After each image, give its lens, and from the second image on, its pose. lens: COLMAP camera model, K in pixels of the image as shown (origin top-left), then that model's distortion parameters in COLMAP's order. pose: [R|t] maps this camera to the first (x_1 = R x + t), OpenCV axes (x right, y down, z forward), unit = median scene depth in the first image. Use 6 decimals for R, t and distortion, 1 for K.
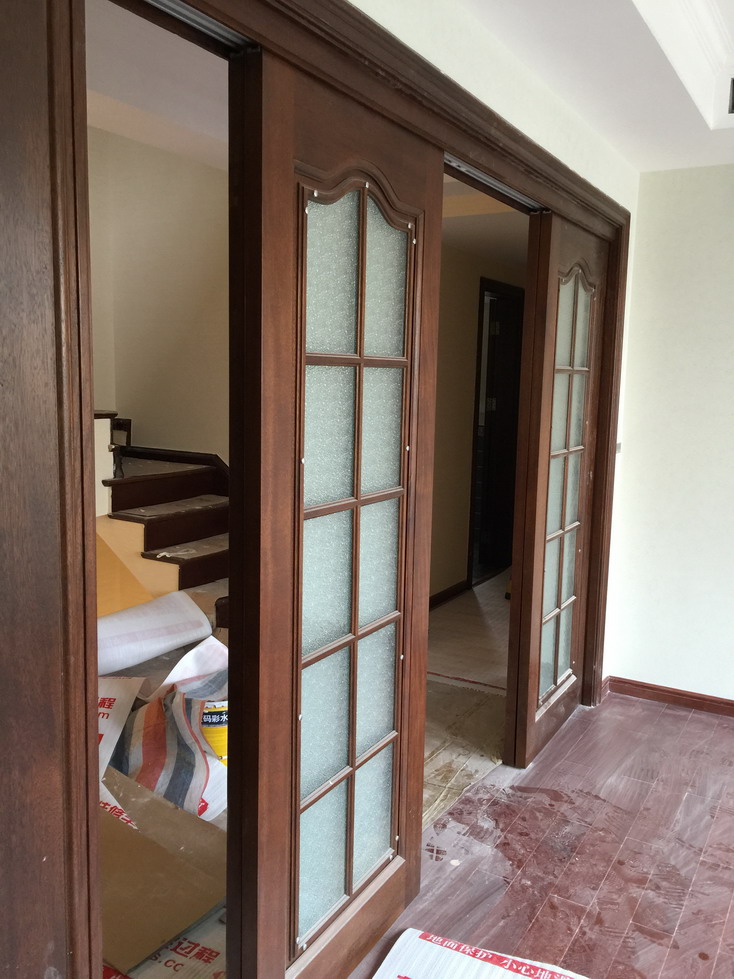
lens RADIAL K [[839.0, 0, 367.0], [0, 839.0, 489.5], [0, 0, 1]] dist [0.084599, -0.085757]
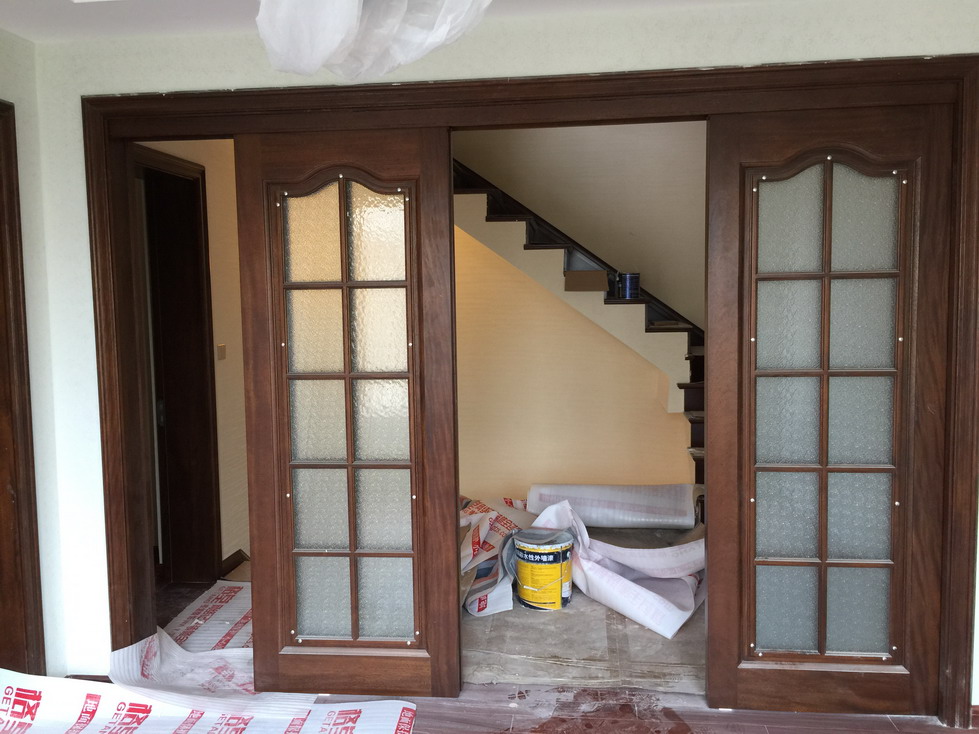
lens RADIAL K [[839.0, 0, 489.5], [0, 839.0, 367.0], [0, 0, 1]] dist [0.084599, -0.085757]
pose [[0.404476, 0.050490, -0.913154, 1.055056], [-0.102389, 0.994698, 0.009646, -0.028805], [0.908799, 0.089596, 0.407501, 0.423482]]
